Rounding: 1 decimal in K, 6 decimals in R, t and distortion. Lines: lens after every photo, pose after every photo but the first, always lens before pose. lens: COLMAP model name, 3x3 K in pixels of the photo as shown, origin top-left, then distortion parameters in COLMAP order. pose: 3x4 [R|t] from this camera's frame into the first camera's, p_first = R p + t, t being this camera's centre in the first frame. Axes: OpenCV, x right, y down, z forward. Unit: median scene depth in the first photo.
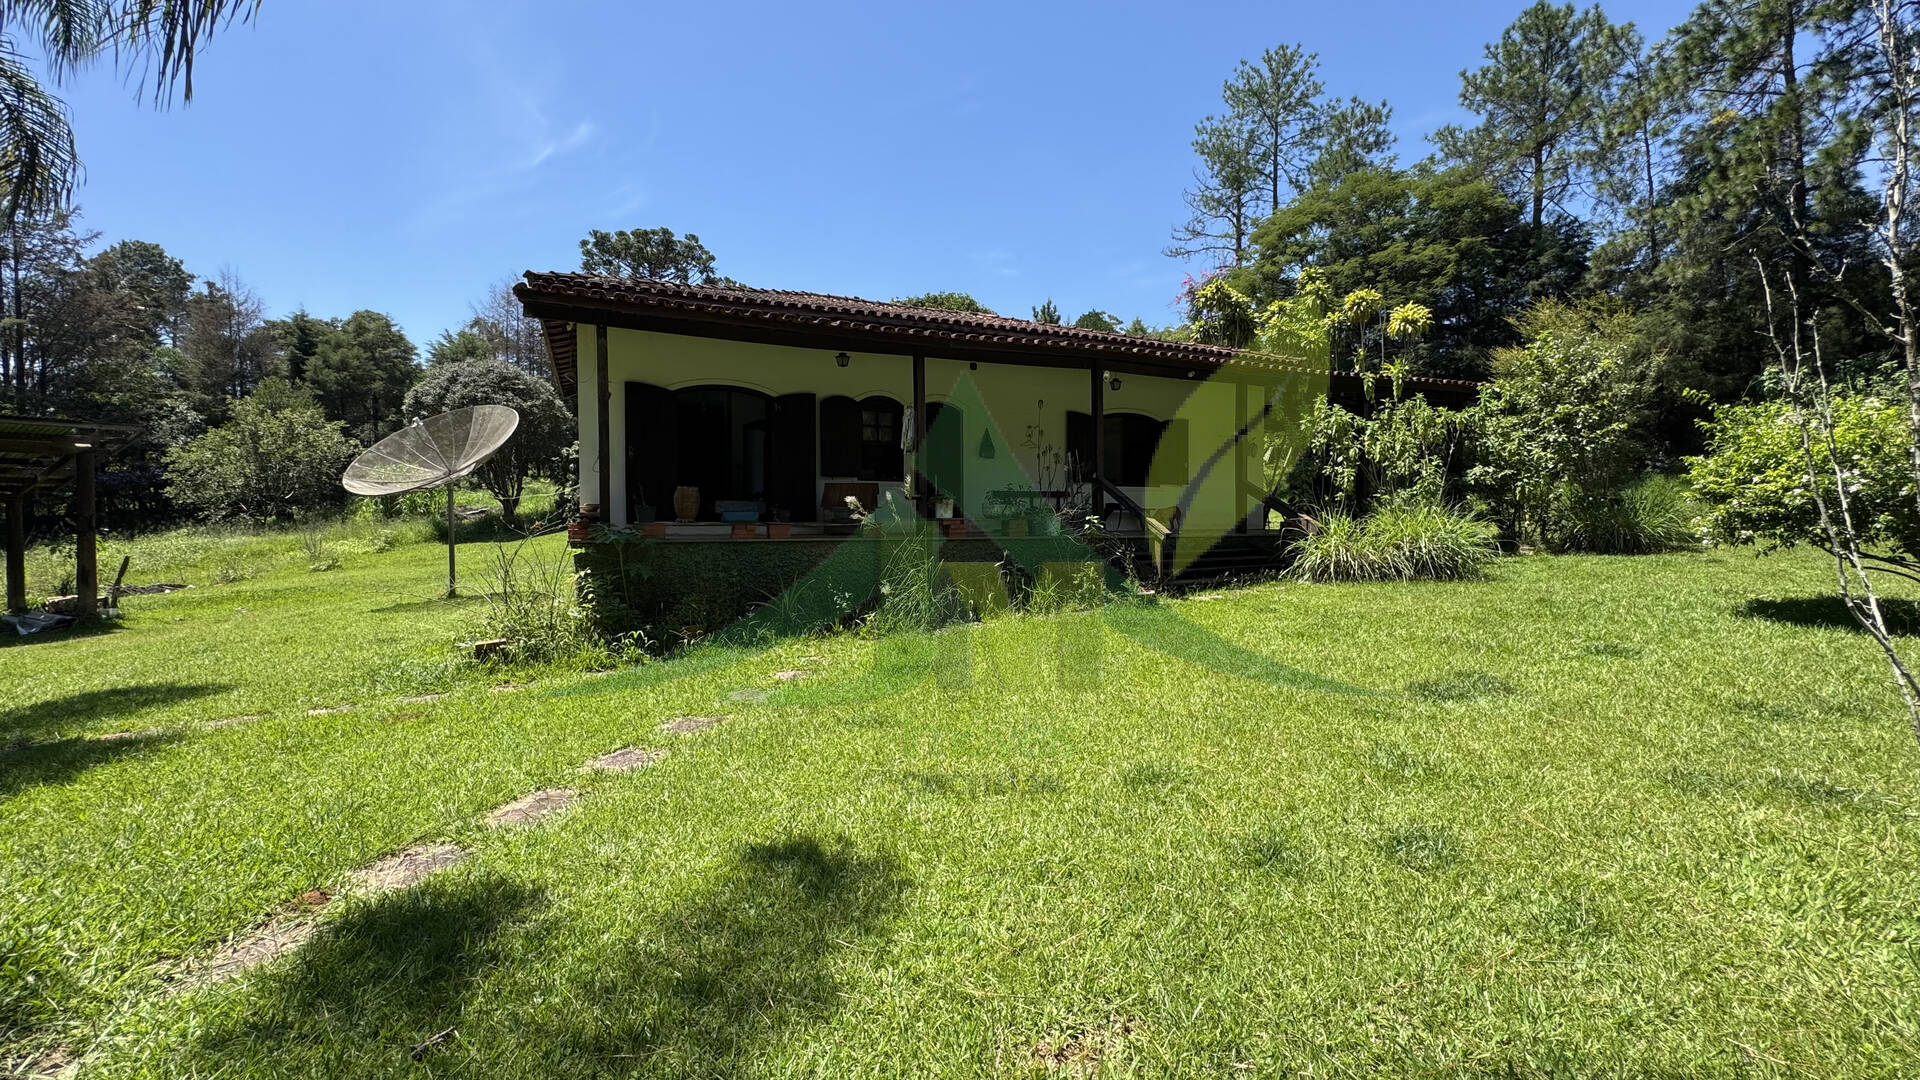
lens RADIAL K [[760.9, 0, 967.4], [0, 760.9, 537.0], [0, 0, 1]] dist [-0.001053, 0.000105]
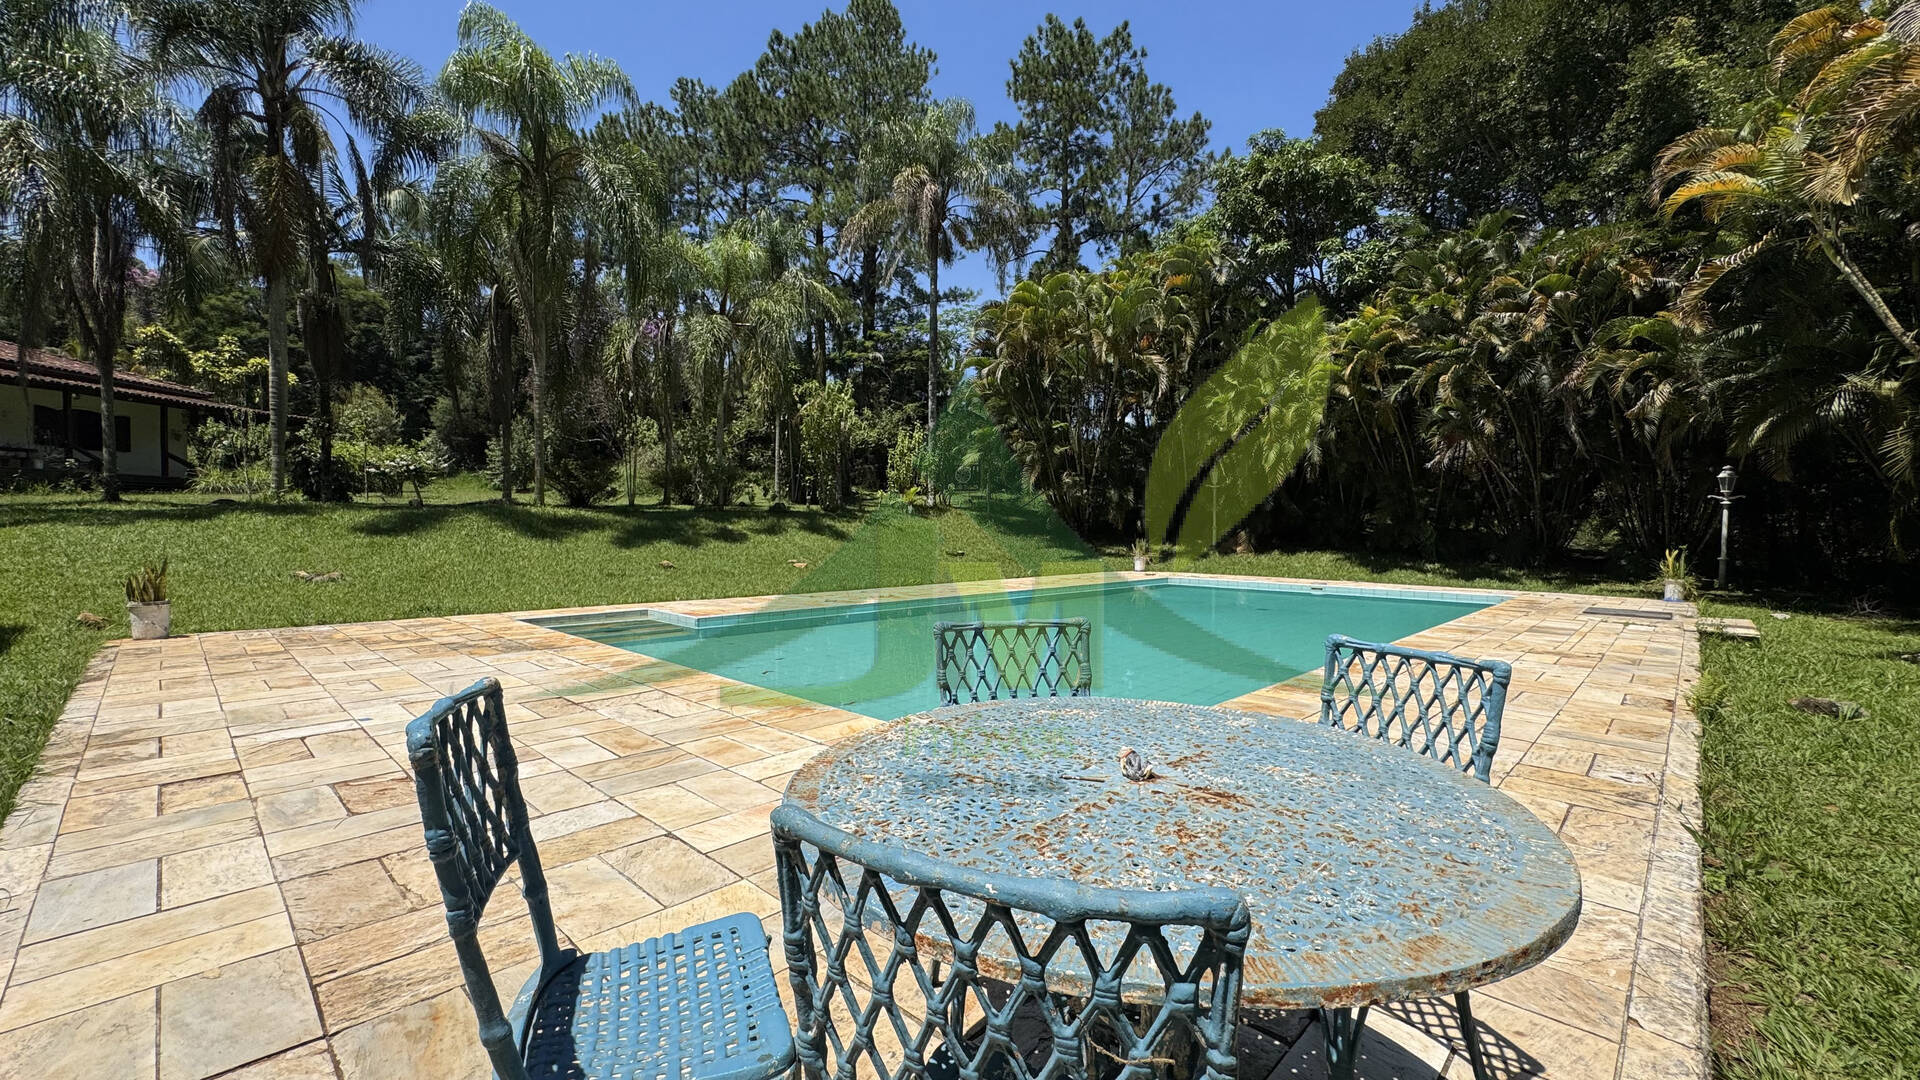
lens RADIAL K [[767.9, 0, 960.3], [0, 767.9, 541.9], [0, 0, 1]] dist [-0.002831, 0.000299]
pose [[0.452440, -0.014224, 0.891681, -0.513435], [0.012417, 0.999876, 0.009649, 0.172546], [-0.891708, 0.006706, 0.452561, -1.830861]]
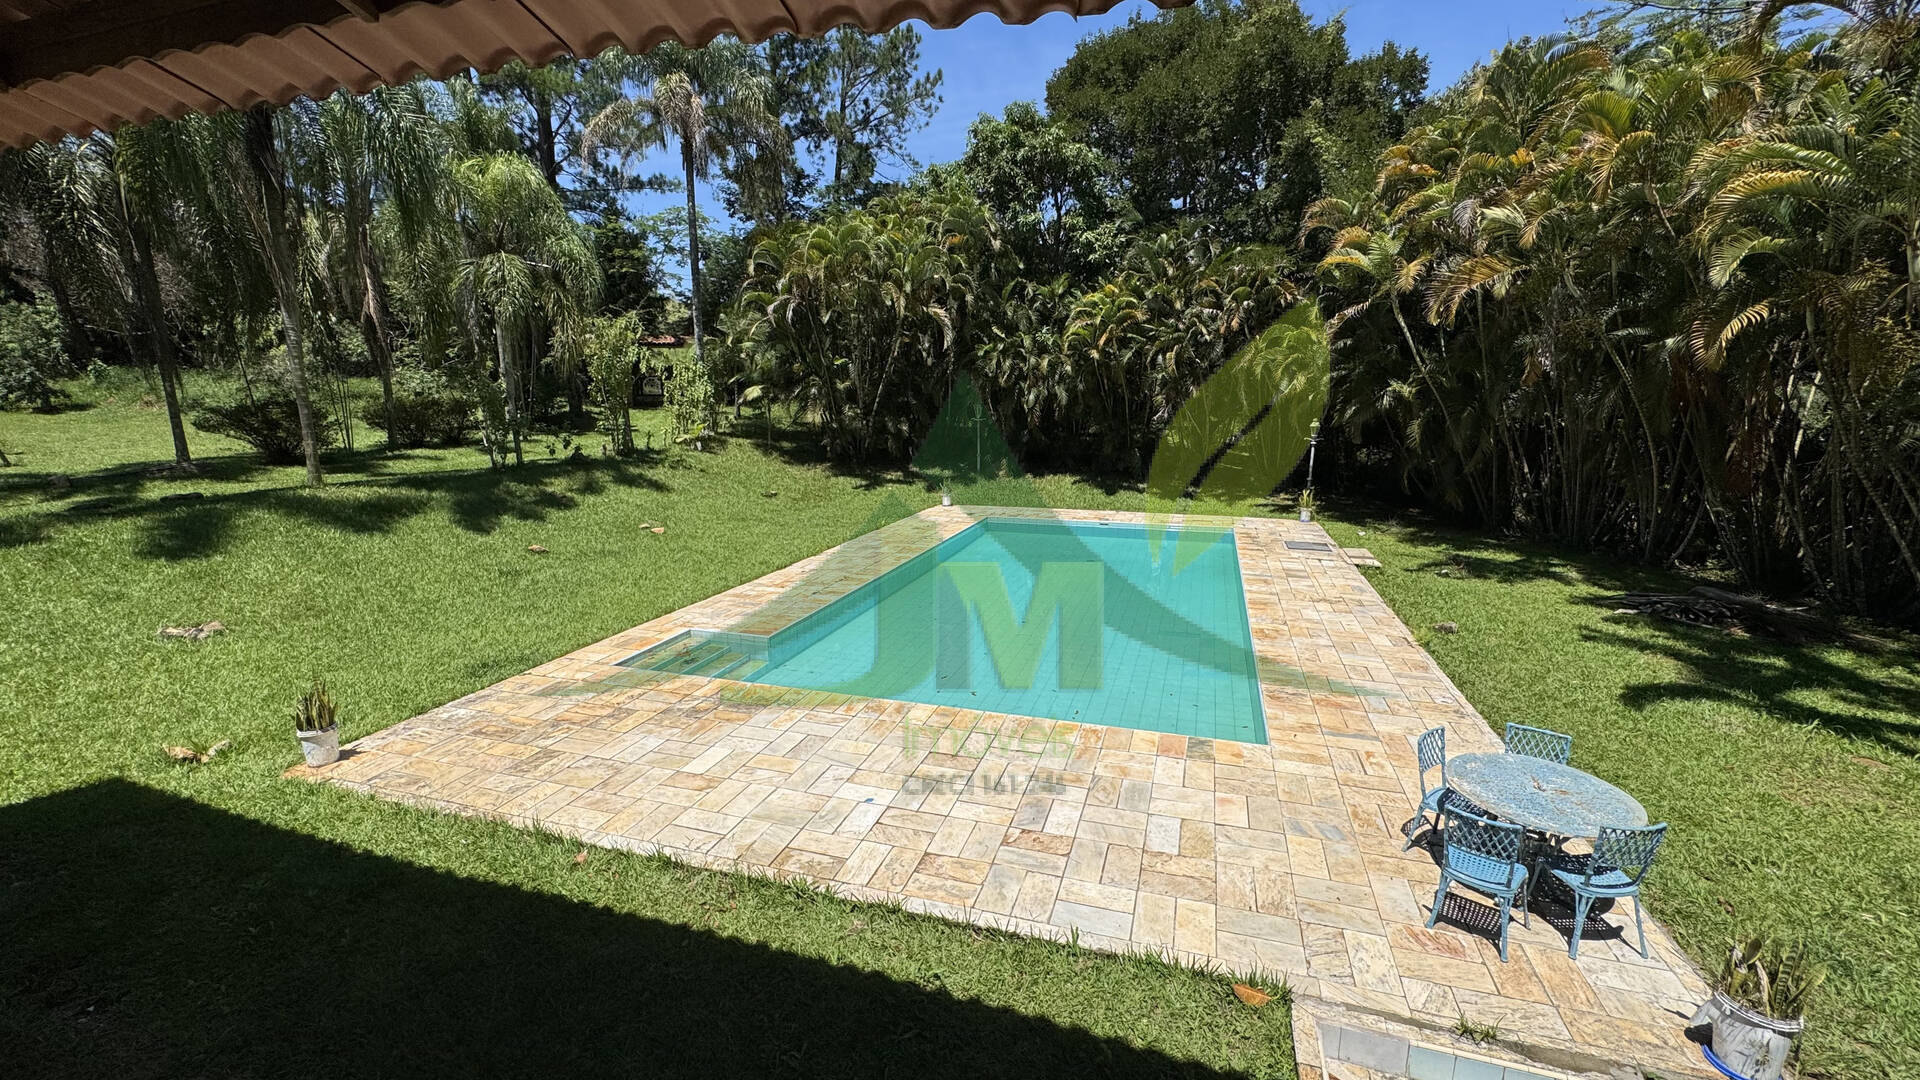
lens RADIAL K [[767.9, 0, 960.3], [0, 767.9, 541.9], [0, 0, 1]] dist [-0.002831, 0.000299]
pose [[0.014511, -0.186149, 0.982414, -0.753988], [0.027517, 0.982220, 0.185706, 0.018222], [-0.999516, 0.024338, 0.019375, -1.557441]]
